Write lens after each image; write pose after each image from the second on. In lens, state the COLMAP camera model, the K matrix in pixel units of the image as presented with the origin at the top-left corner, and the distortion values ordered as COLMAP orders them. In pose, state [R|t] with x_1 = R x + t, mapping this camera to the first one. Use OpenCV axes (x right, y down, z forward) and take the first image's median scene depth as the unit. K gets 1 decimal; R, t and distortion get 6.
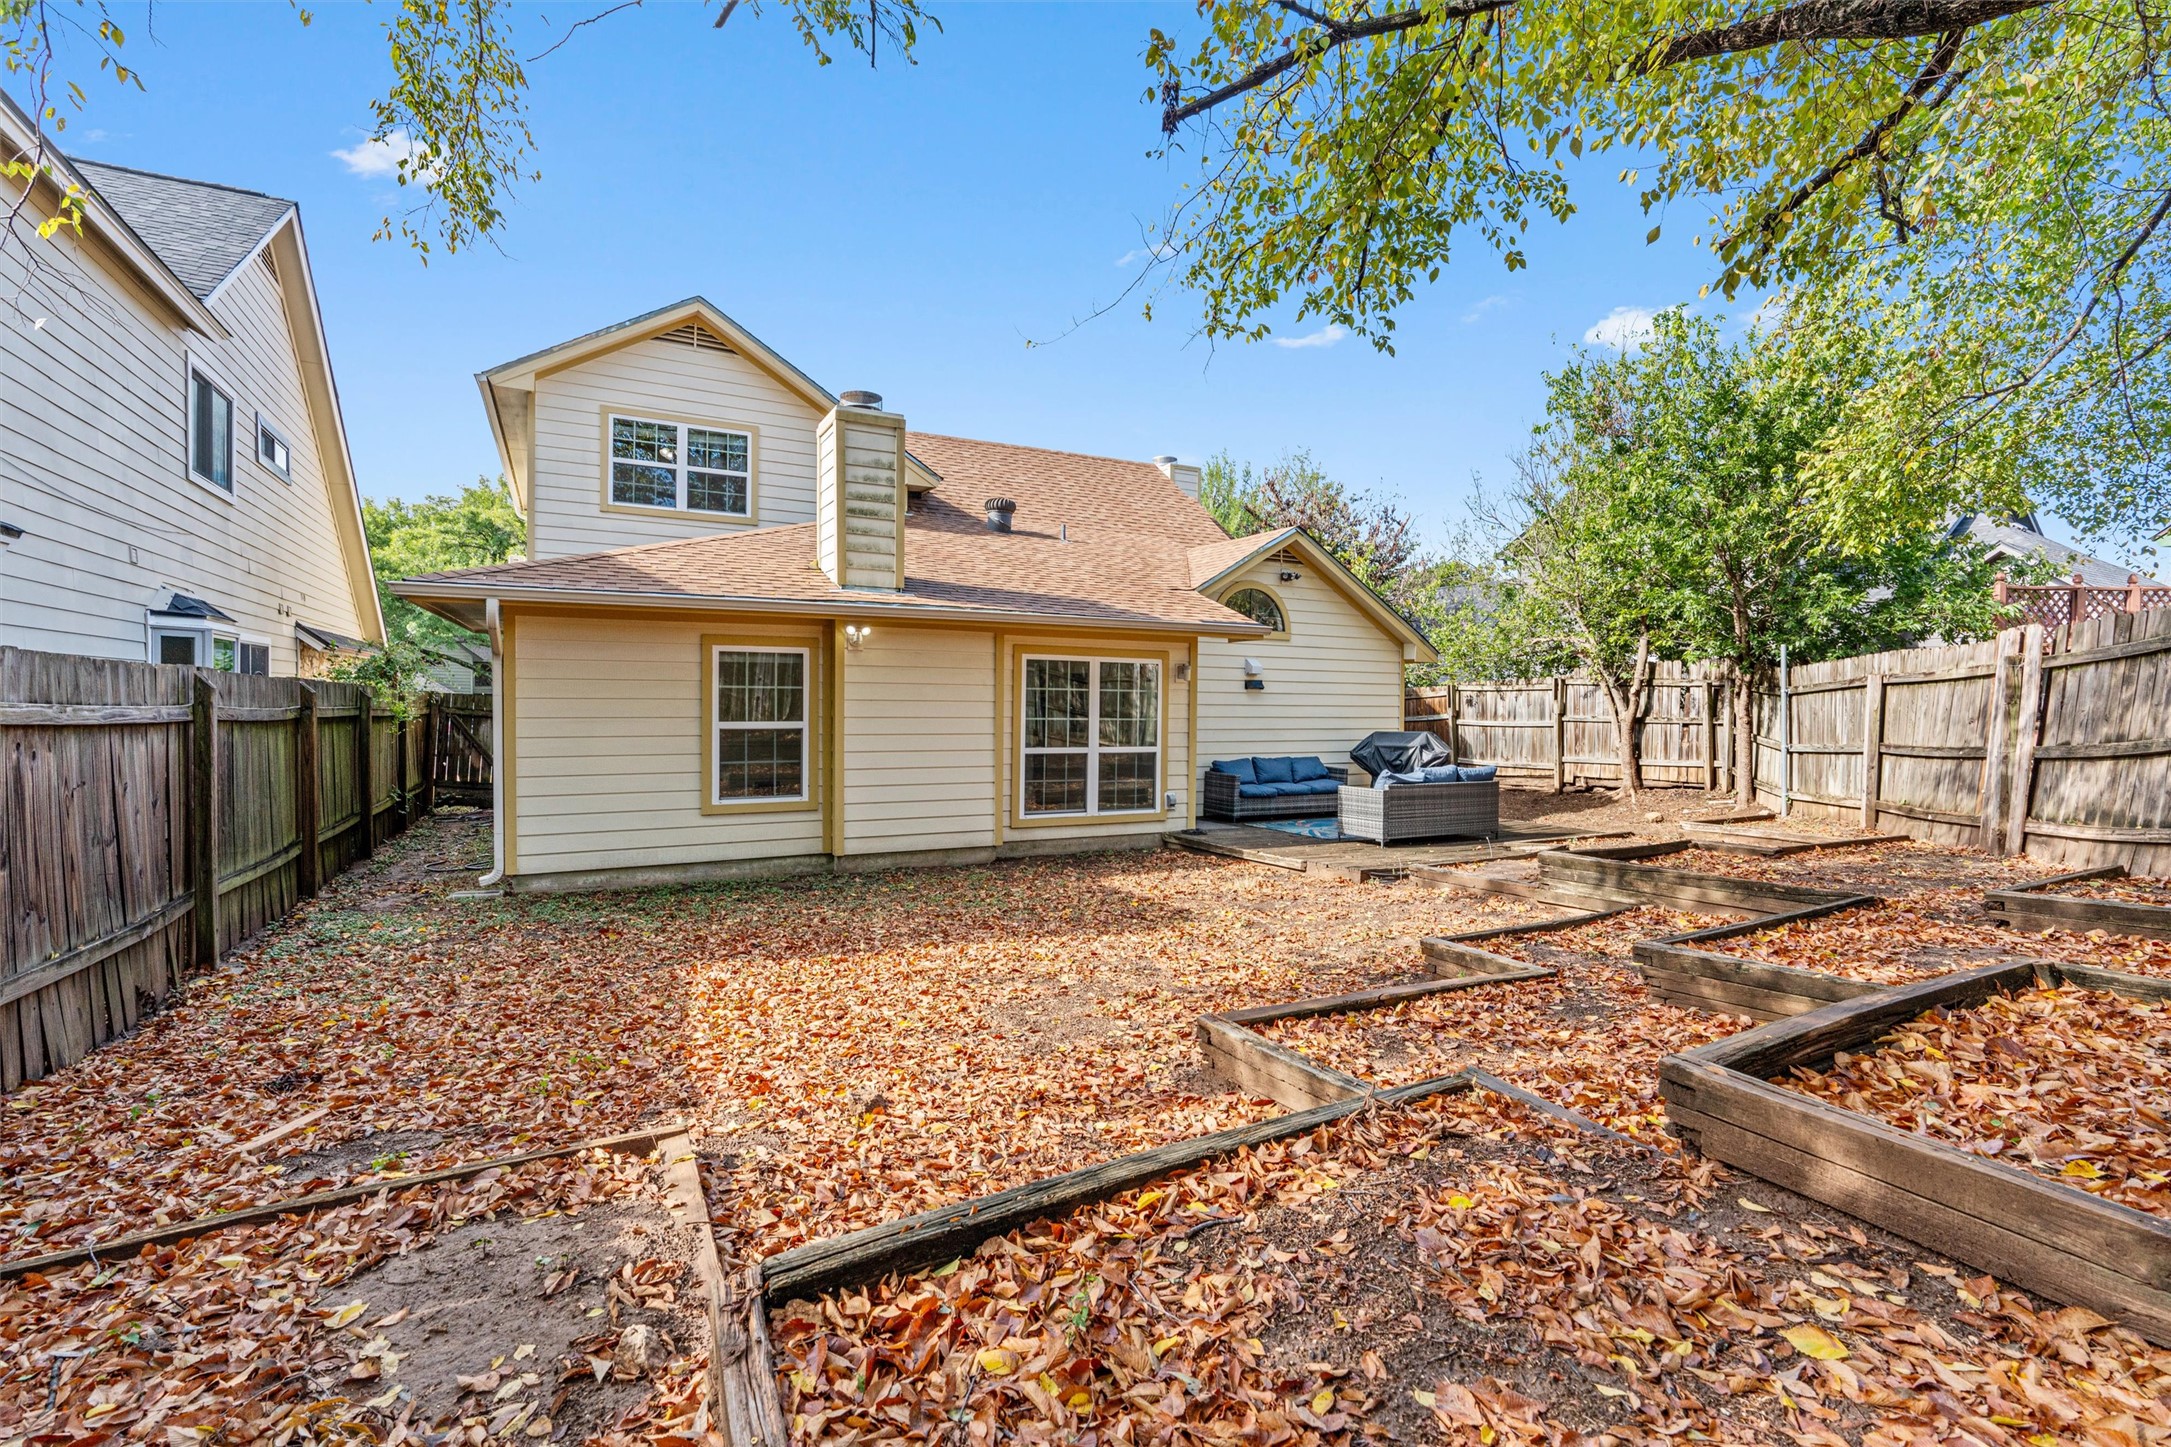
lens RADIAL K [[977.7, 0, 1088.1], [0, 977.7, 709.2], [0, 0, 1]] dist [-0.015075, 0.000780]
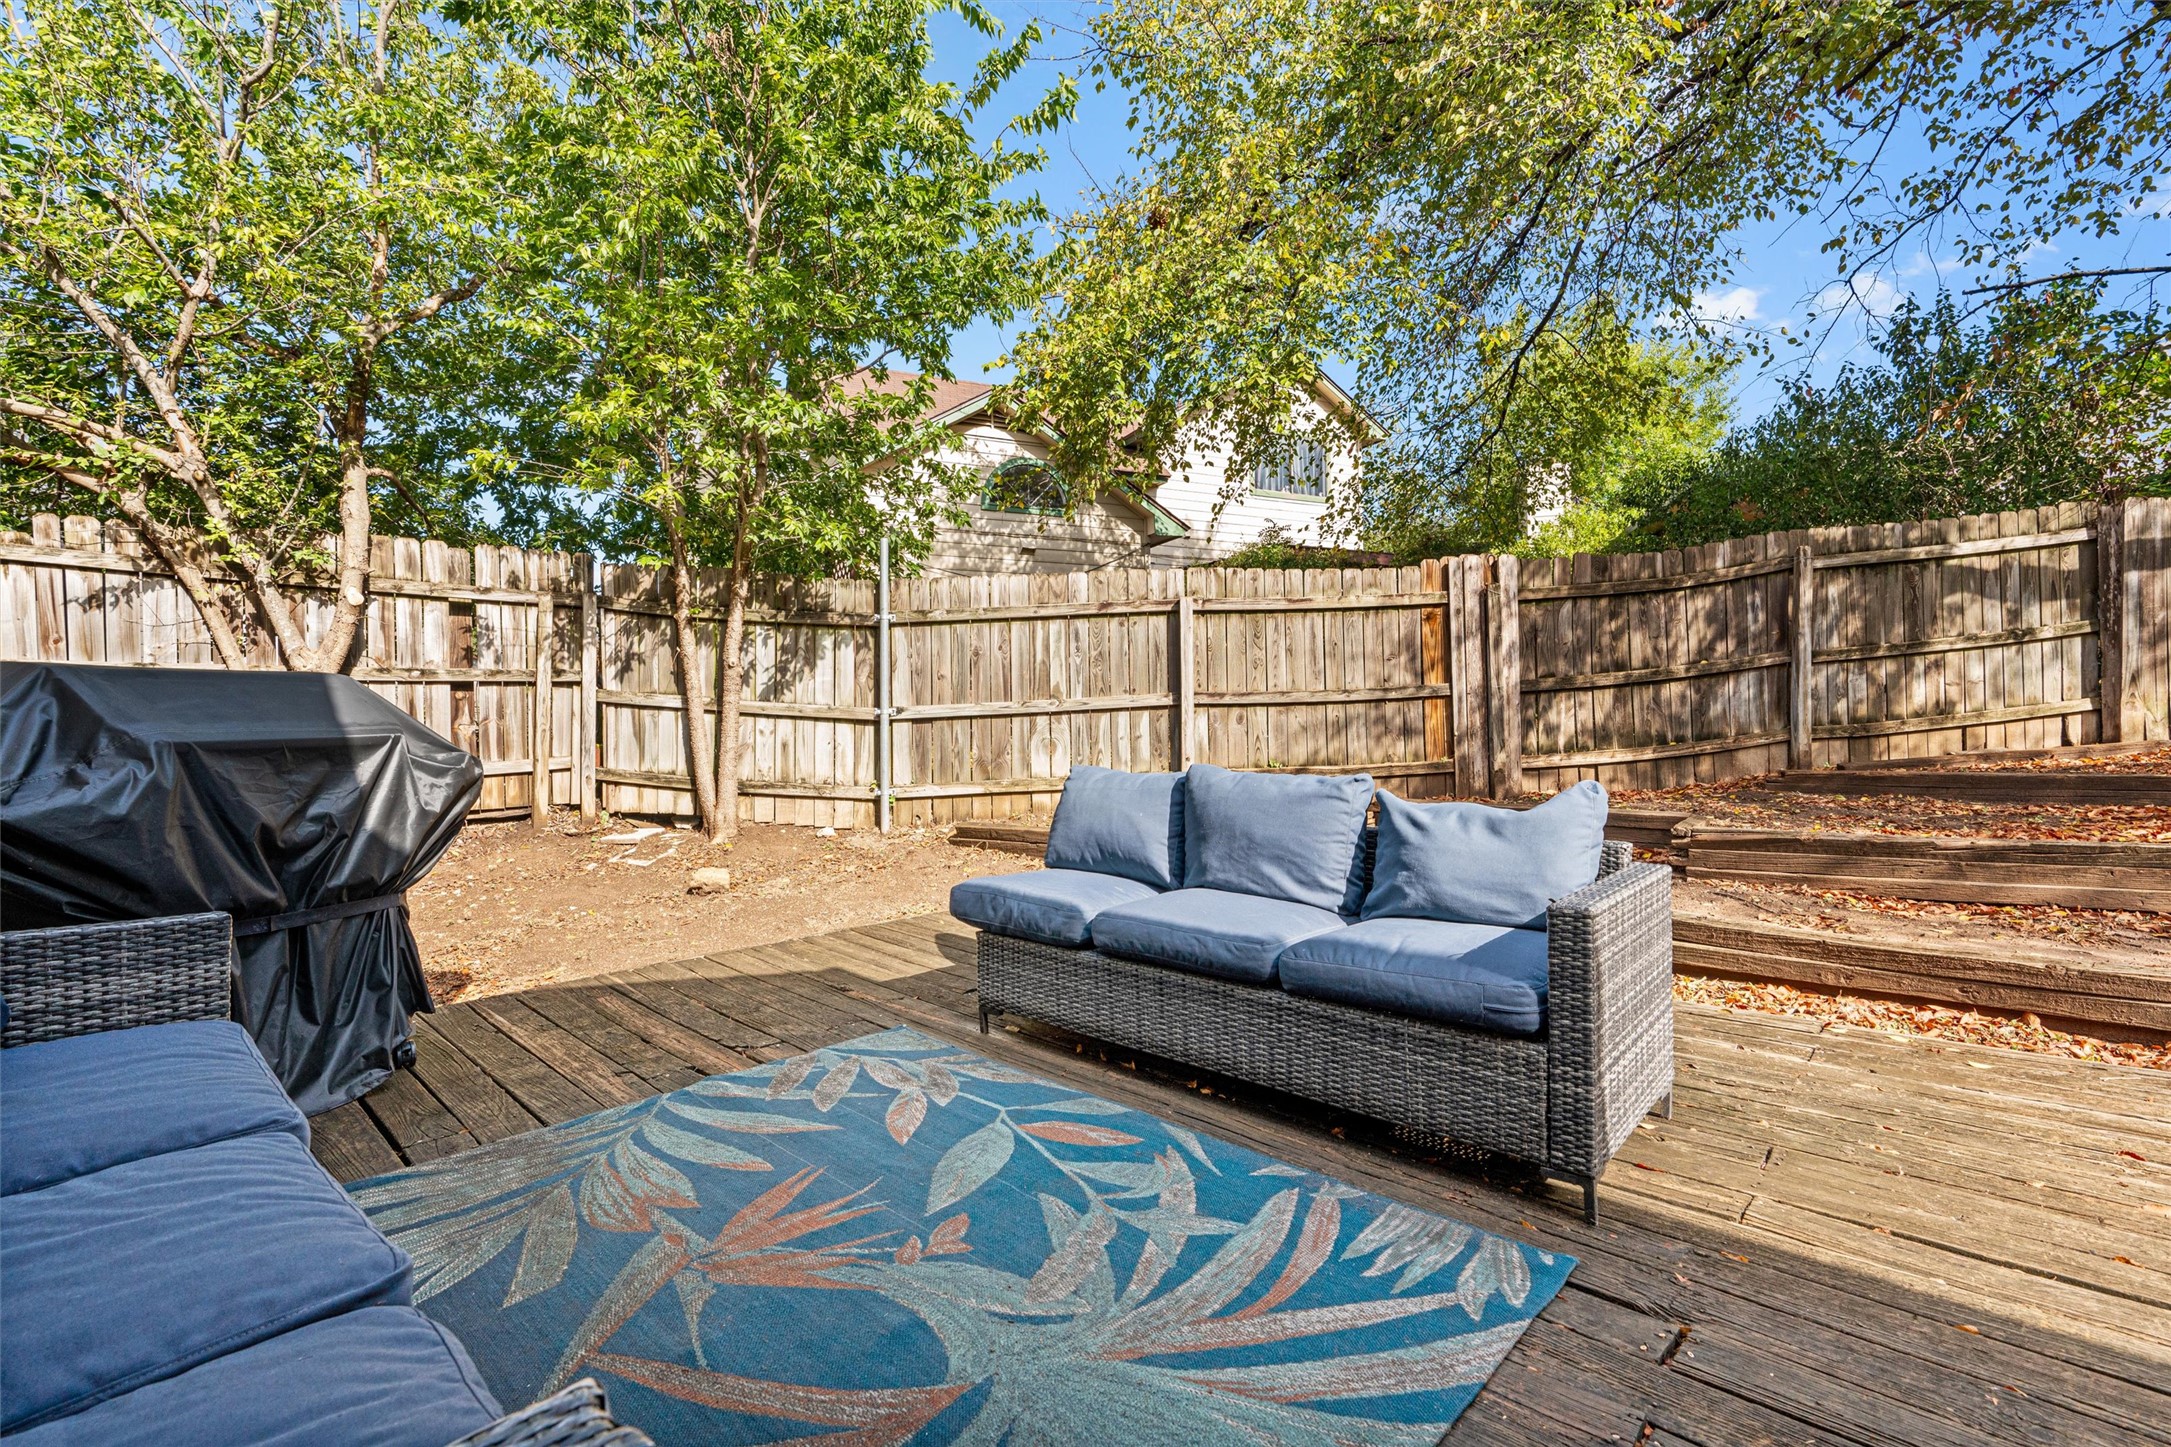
lens RADIAL K [[936.5, 0, 1051.3], [0, 936.5, 722.7], [0, 0, 1]] dist [-0.000308, 0.000109]
pose [[-0.291859, -0.010983, 0.956398, 0.094799], [0.014304, 0.999772, 0.015846, 0.033319], [-0.956354, 0.018305, -0.291636, 0.928645]]
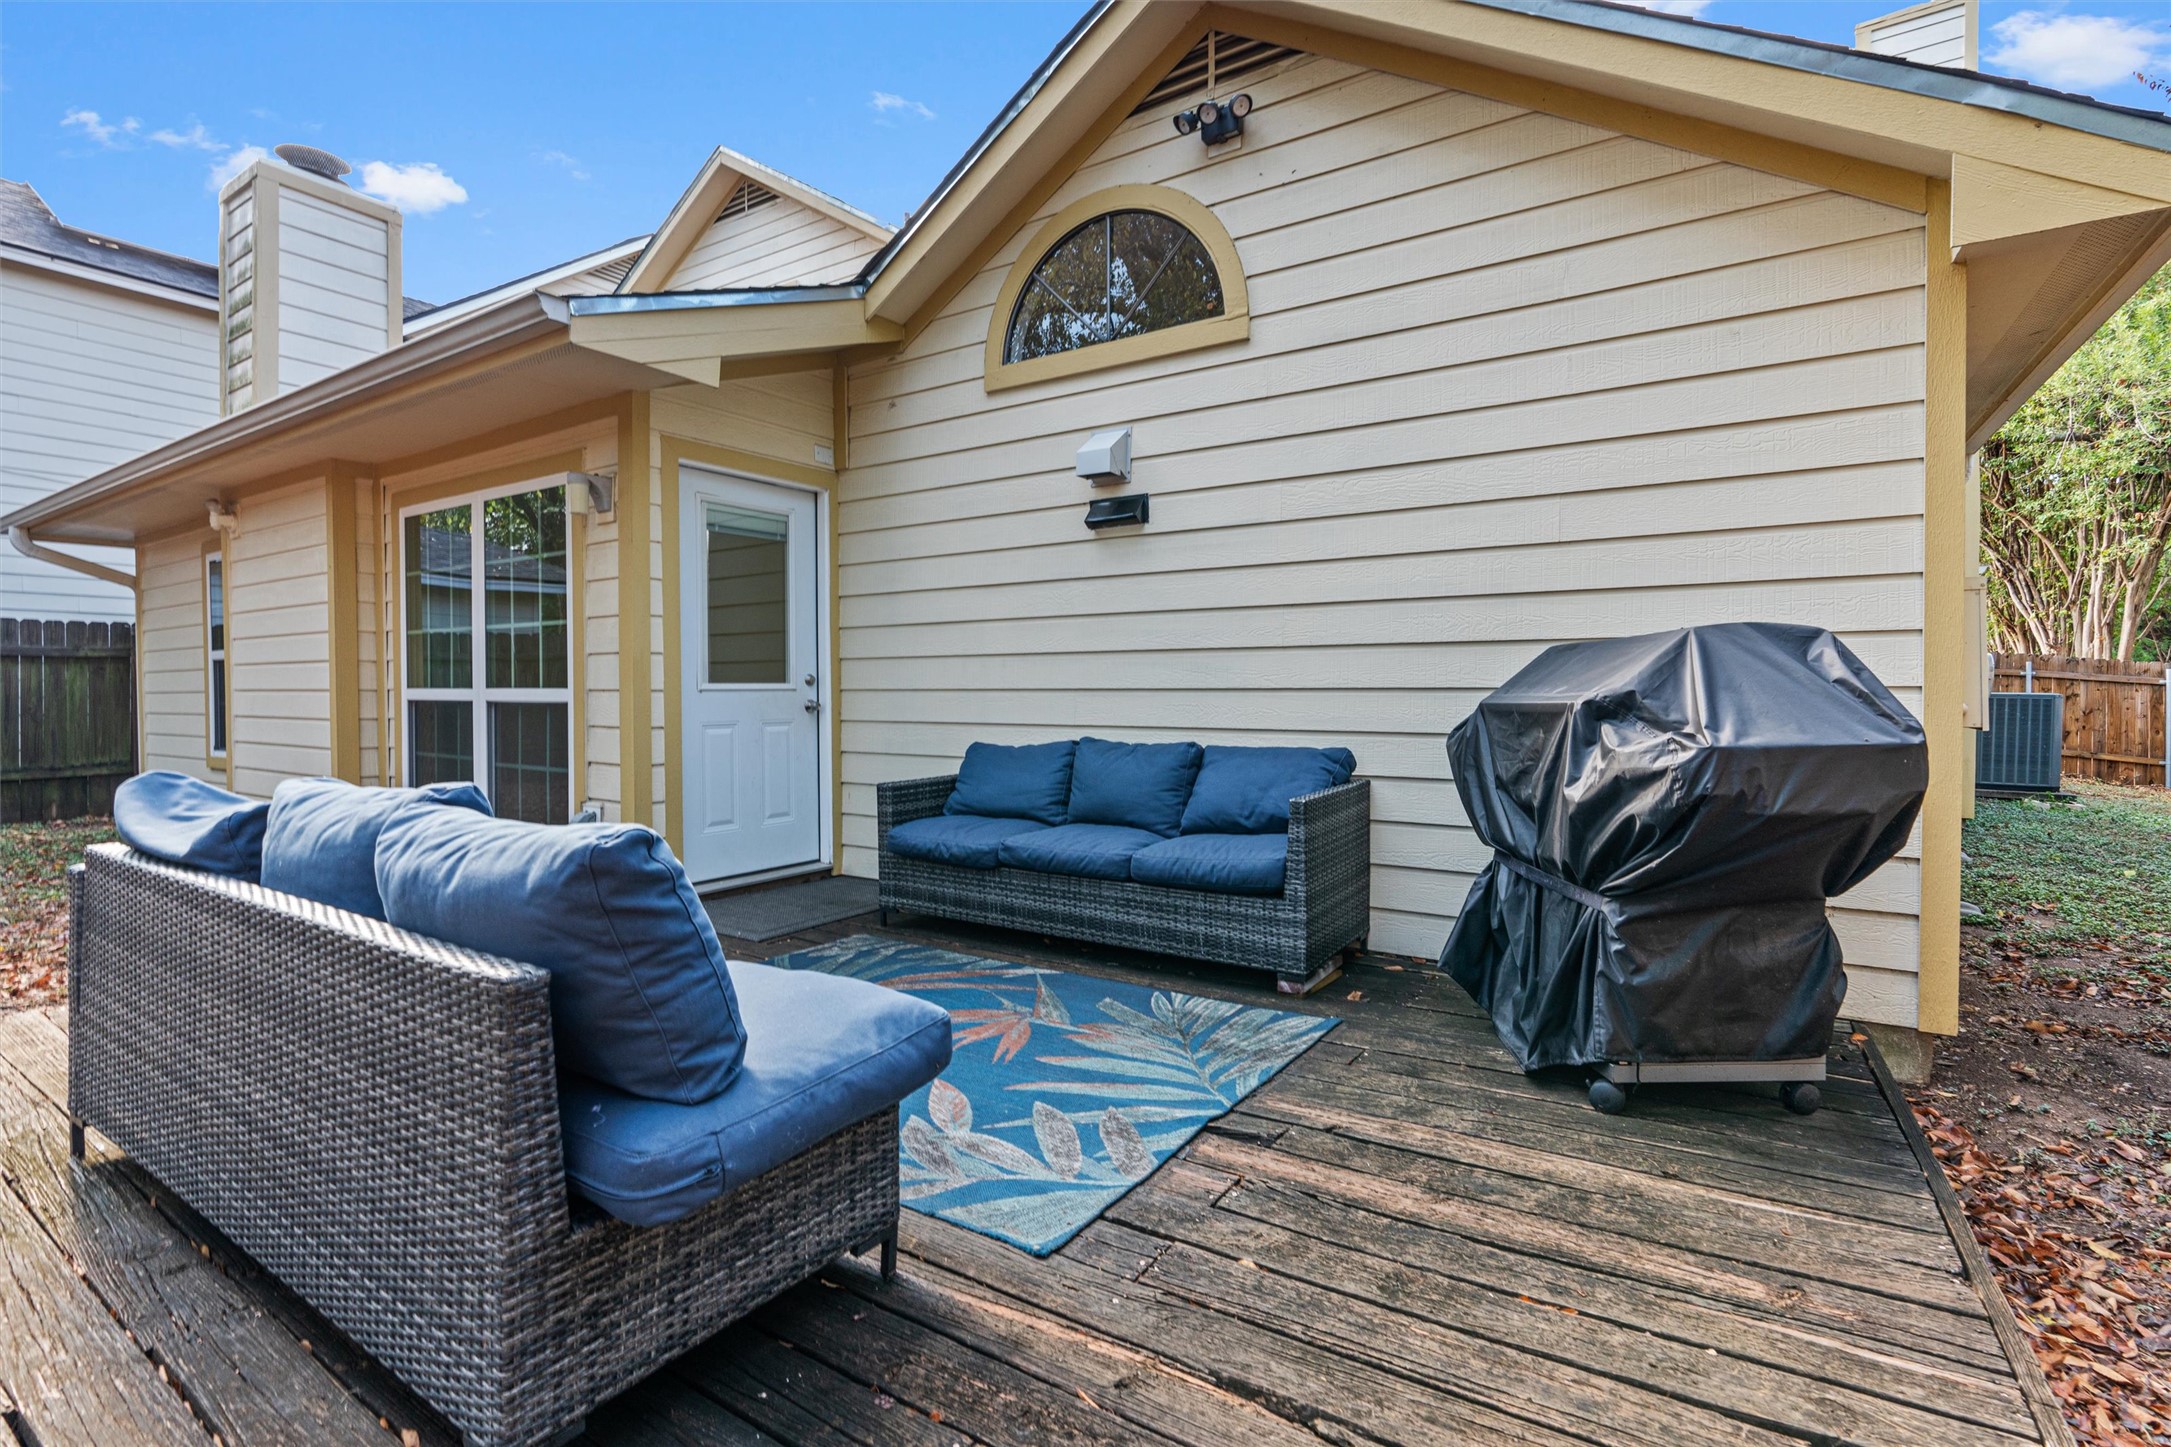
lens RADIAL K [[1017.8, 0, 1085.1], [0, 1017.8, 695.0], [0, 0, 1]] dist [-0.001571, 0.000066]
pose [[0.479350, -0.010165, -0.877565, 0.455204], [-0.000556, 0.999929, -0.011886, 0.038186], [0.877624, 0.006185, 0.479310, 0.835149]]
